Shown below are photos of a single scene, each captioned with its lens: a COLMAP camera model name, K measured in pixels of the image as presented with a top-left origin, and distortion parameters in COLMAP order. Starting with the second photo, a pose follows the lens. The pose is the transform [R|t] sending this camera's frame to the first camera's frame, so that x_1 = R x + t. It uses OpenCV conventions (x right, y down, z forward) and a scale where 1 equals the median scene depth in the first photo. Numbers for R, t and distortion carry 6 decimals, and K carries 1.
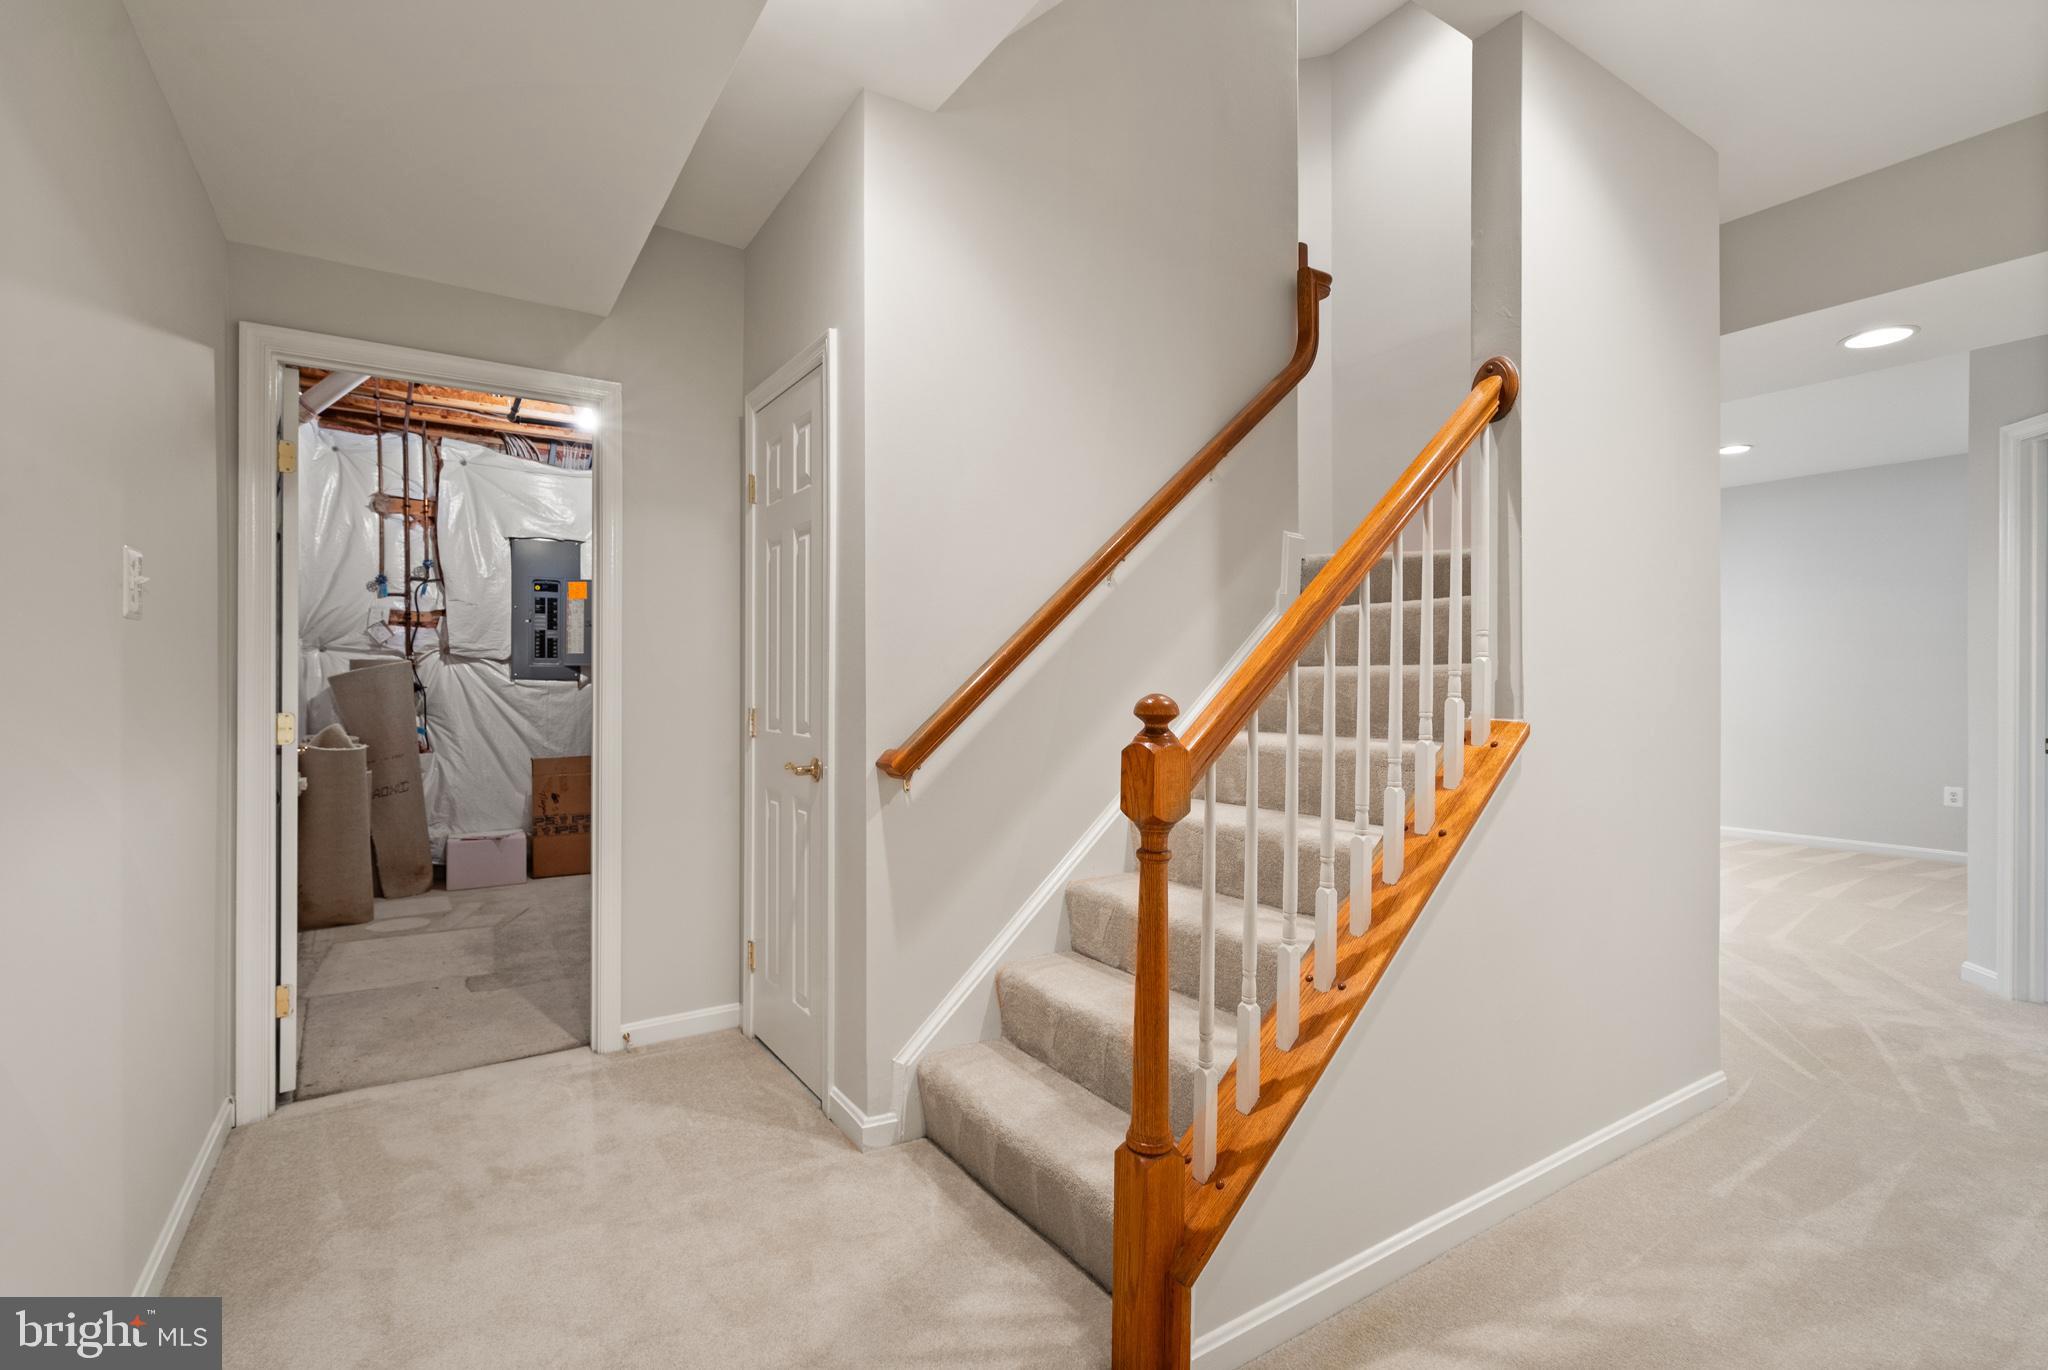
lens RADIAL K [[923.3, 0, 1024.0], [0, 923.3, 685.0], [0, 0, 1]] dist [-0.002507, -0.000075]
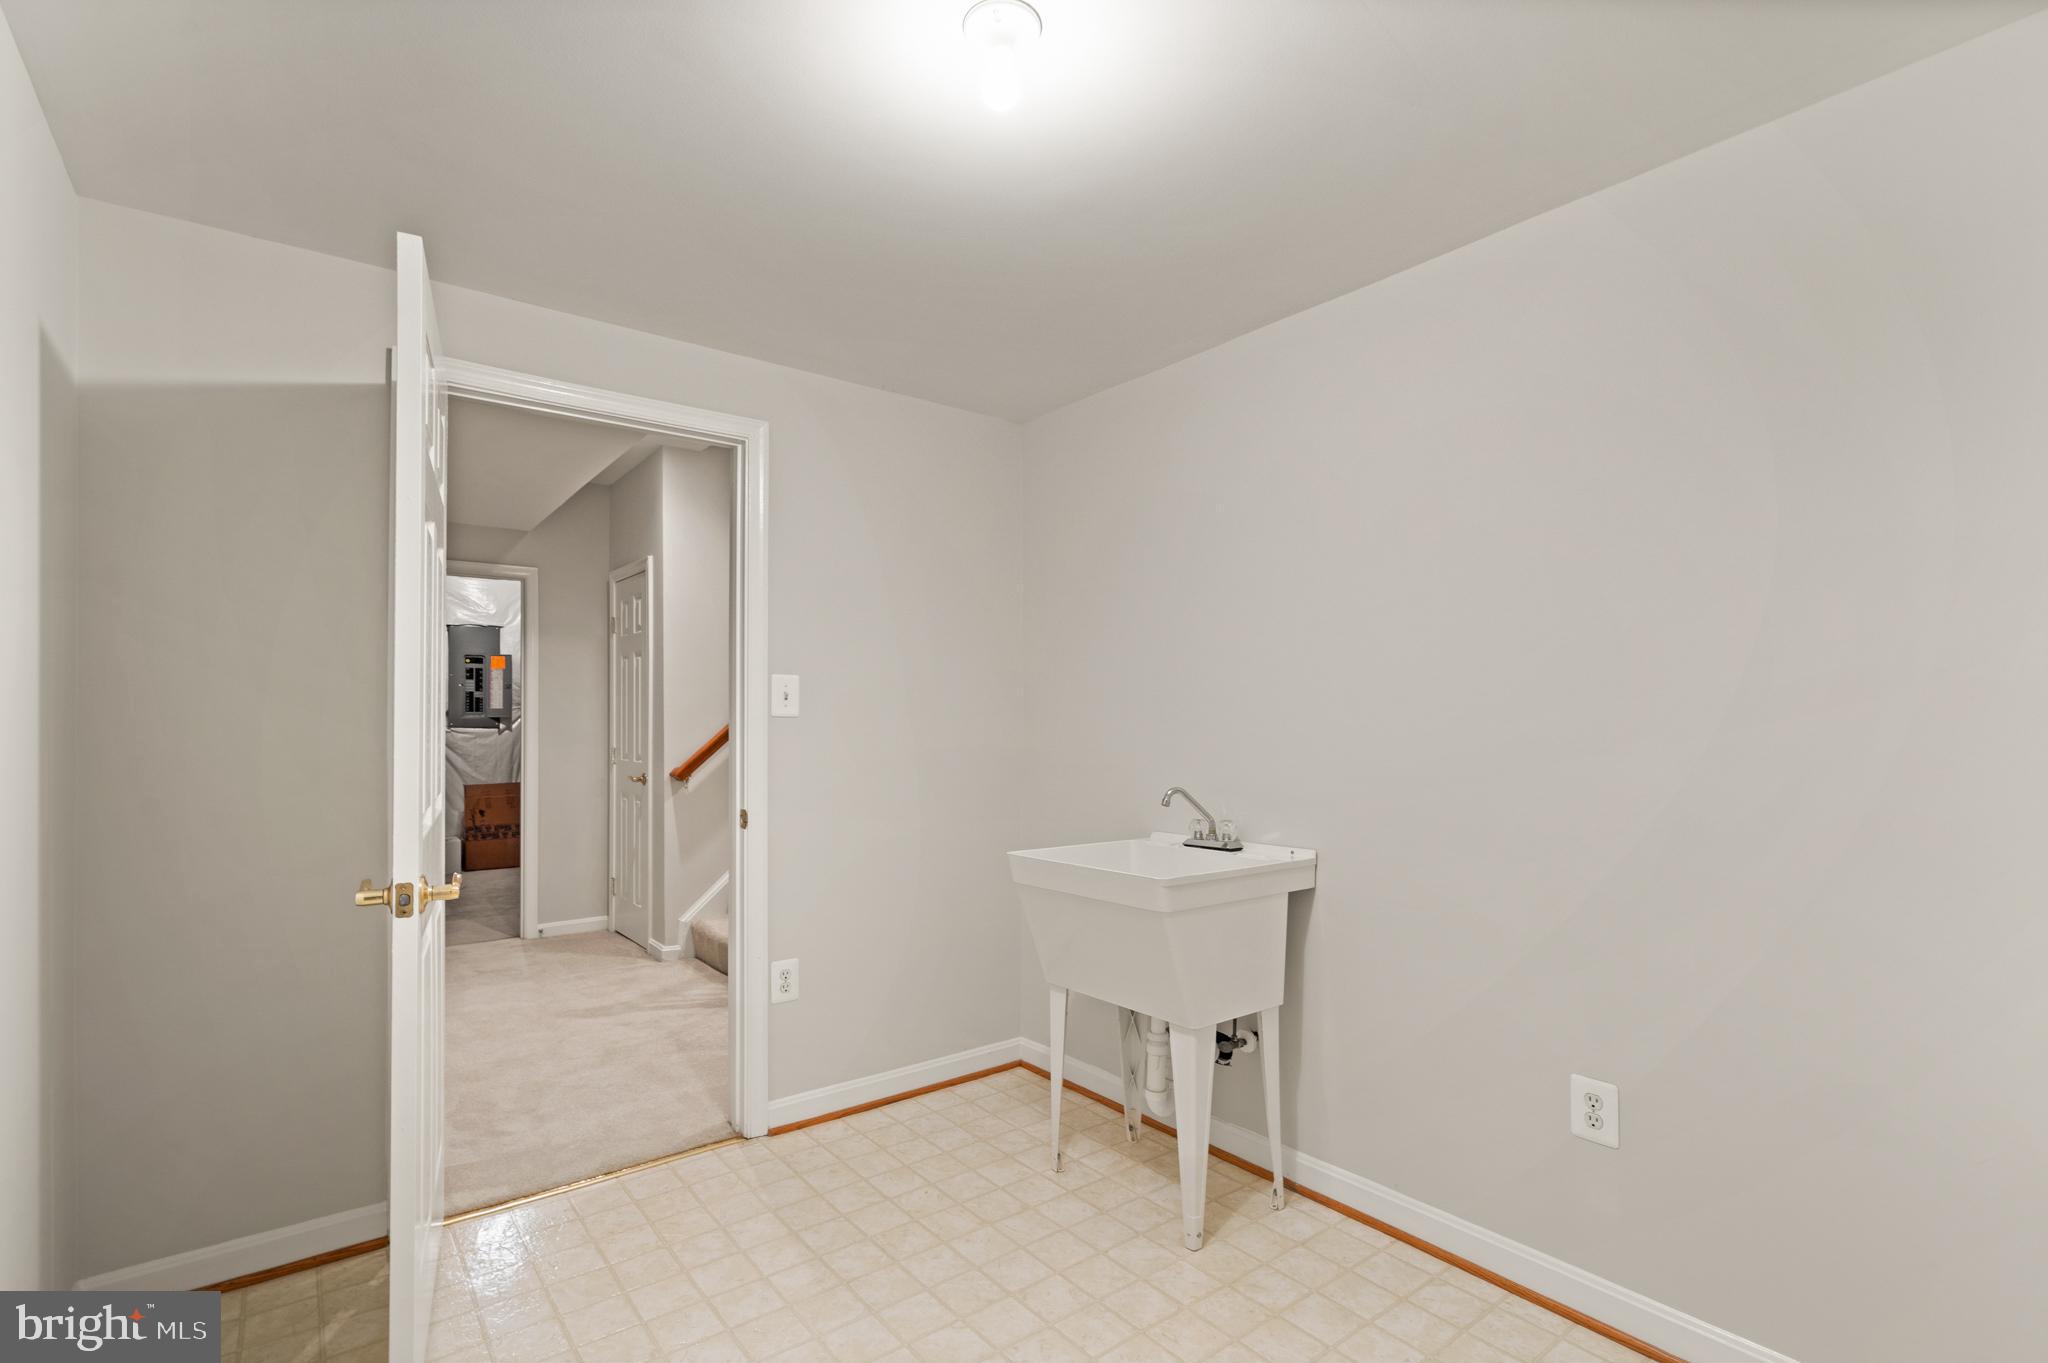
lens RADIAL K [[935.7, 0, 1030.2], [0, 935.7, 720.9], [0, 0, 1]] dist [0.000518, -0.000292]
pose [[0.996110, -0.002770, 0.088080, 0.201644], [0.002913, 0.999995, -0.001503, -0.012283], [-0.088076, 0.001754, 0.996112, -0.505555]]
